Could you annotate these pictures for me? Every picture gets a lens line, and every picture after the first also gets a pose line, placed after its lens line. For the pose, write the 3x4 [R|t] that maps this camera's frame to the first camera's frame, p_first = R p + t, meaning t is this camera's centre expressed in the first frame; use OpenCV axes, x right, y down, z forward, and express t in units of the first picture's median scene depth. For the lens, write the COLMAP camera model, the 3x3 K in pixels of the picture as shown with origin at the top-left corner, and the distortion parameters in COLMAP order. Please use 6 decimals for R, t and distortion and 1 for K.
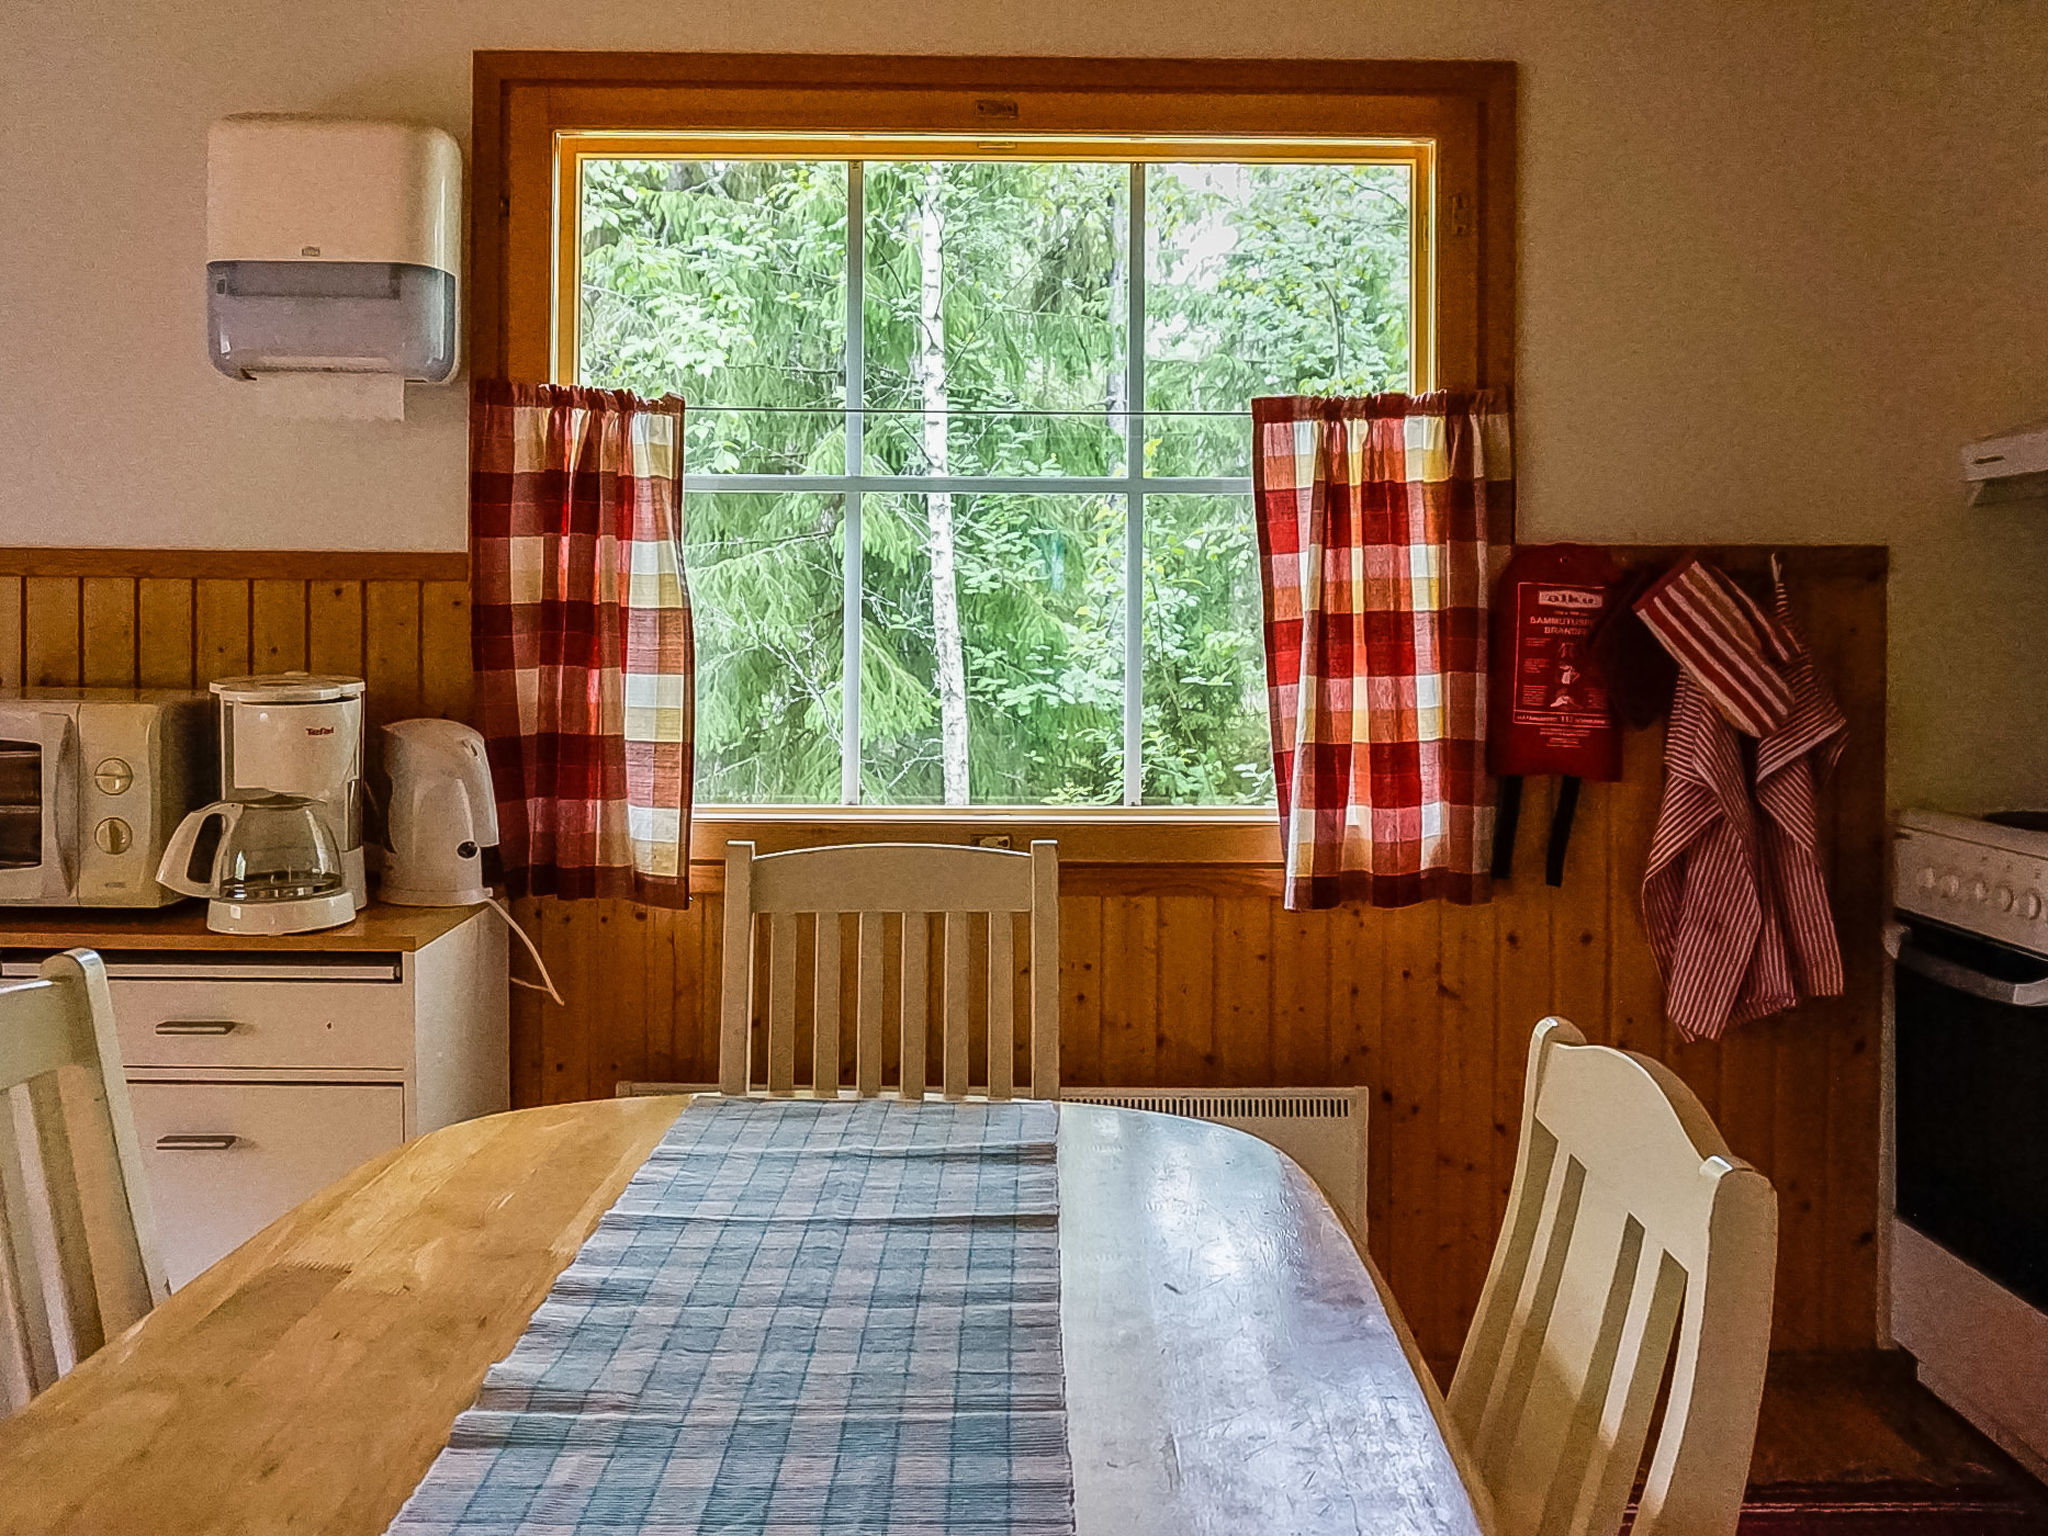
lens RADIAL K [[1673.7, 0, 1022.6], [0, 1673.7, 763.0], [0, 0, 1]] dist [0.035828, 0.001700]
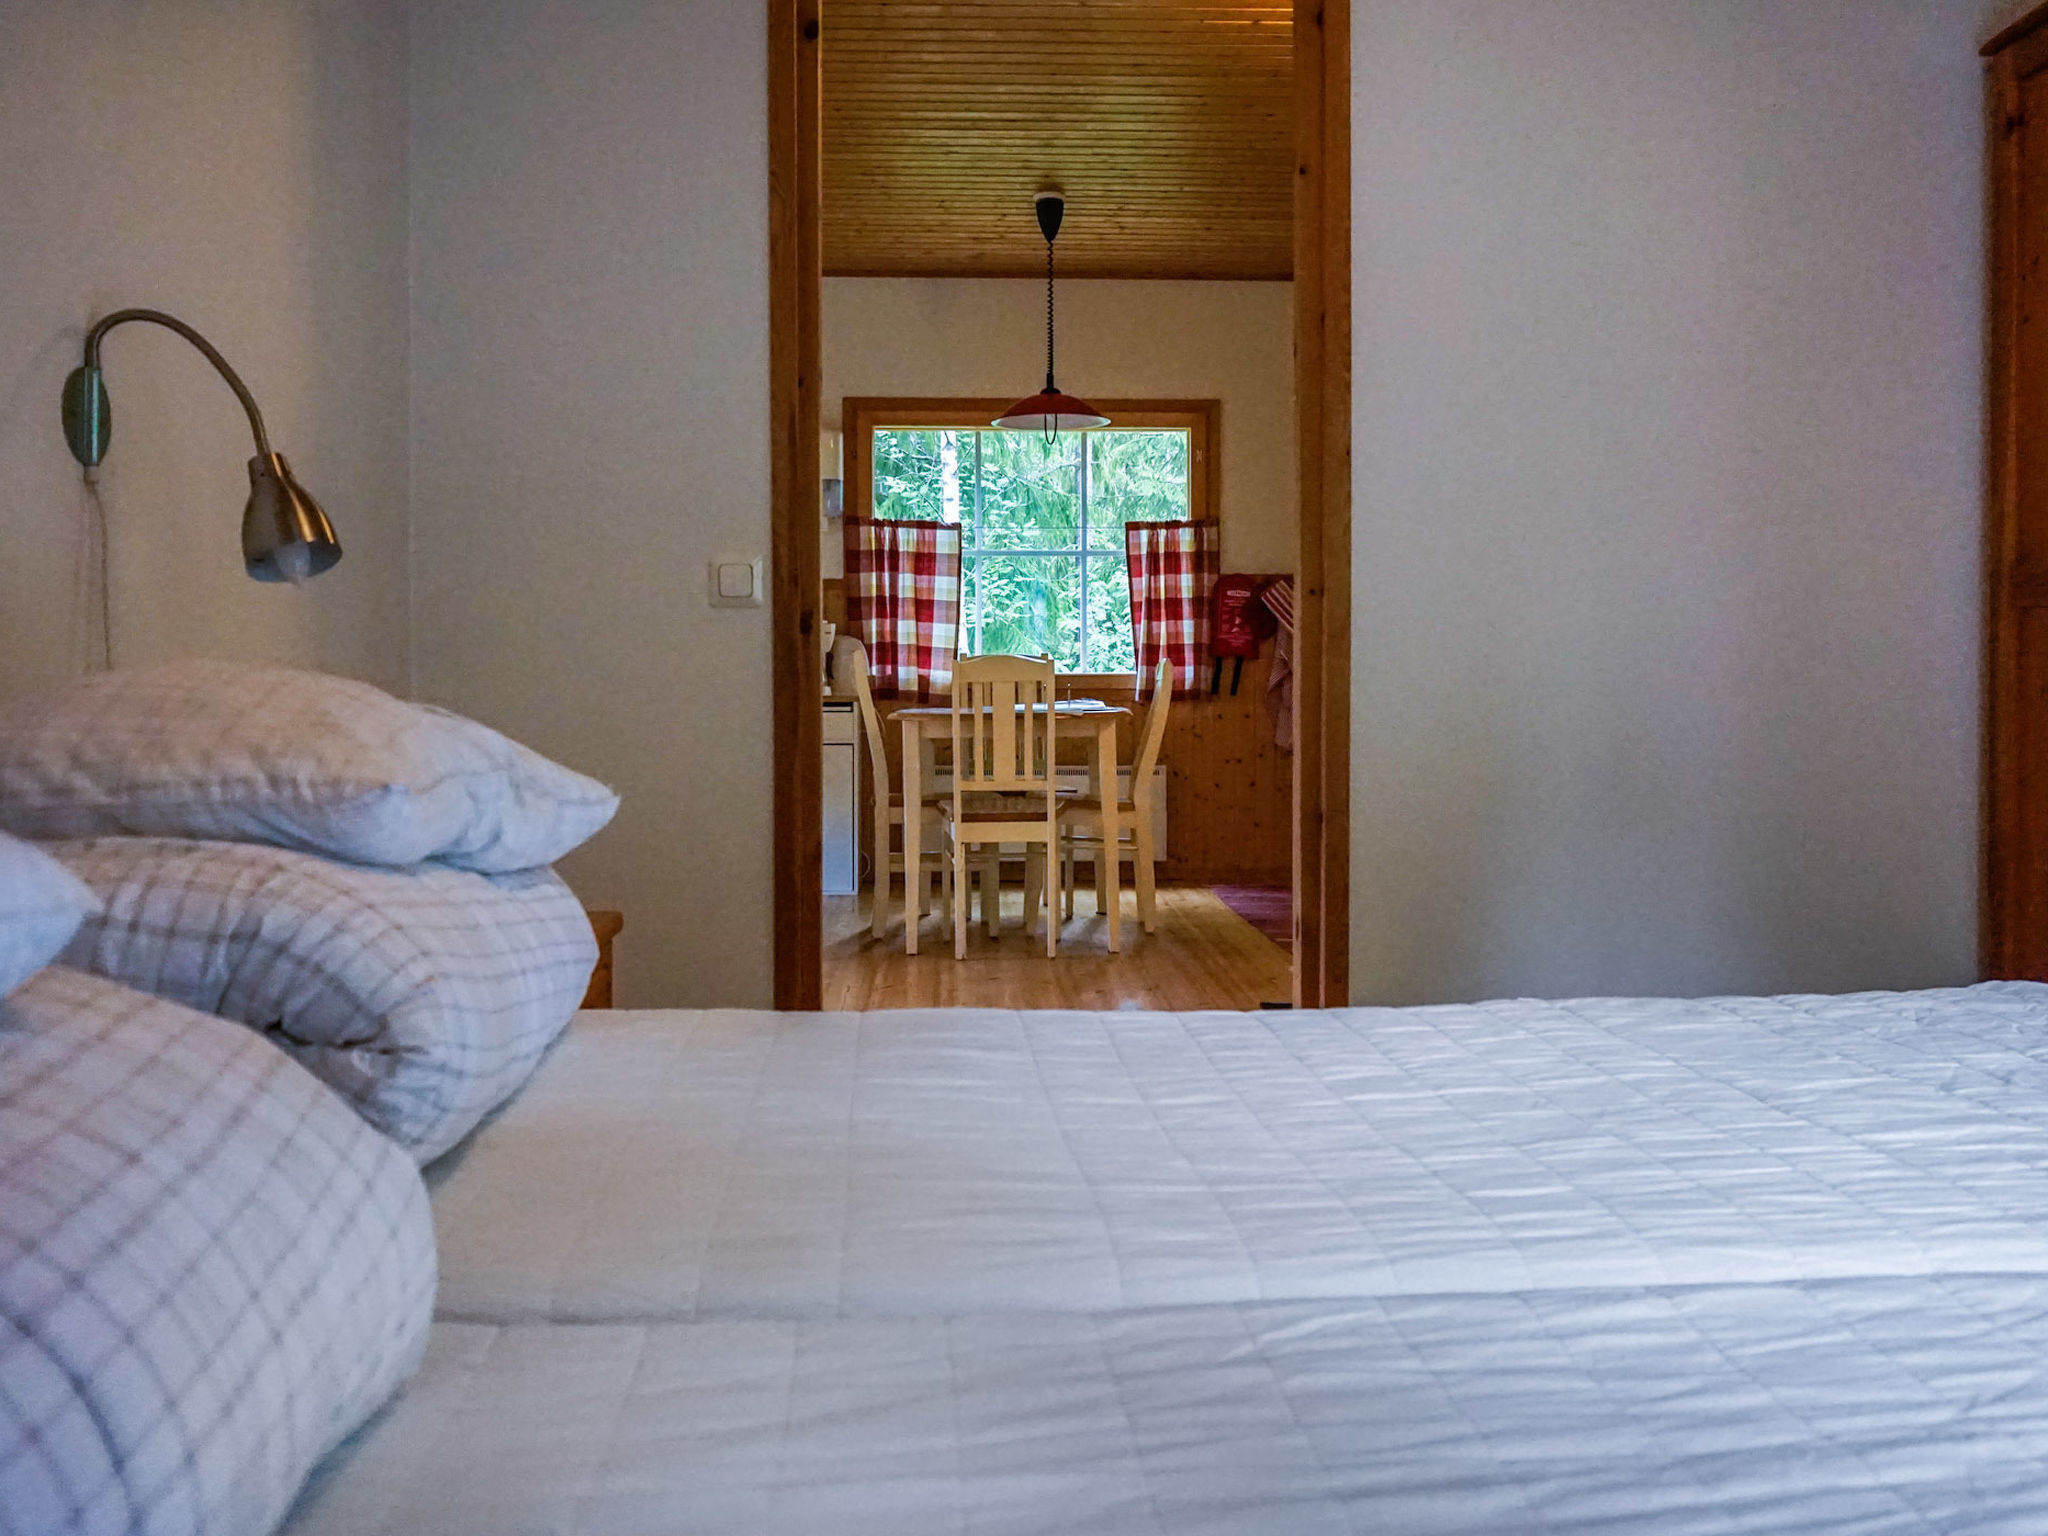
lens RADIAL K [[1603.7, 0, 1025.3], [0, 1603.7, 773.0], [0, 0, 1]] dist [-0.002020, -0.000126]
pose [[0.999835, -0.006639, 0.016889, -0.076331], [0.006960, 0.999794, -0.019046, 0.249920], [-0.016759, 0.019161, 0.999676, -1.658906]]
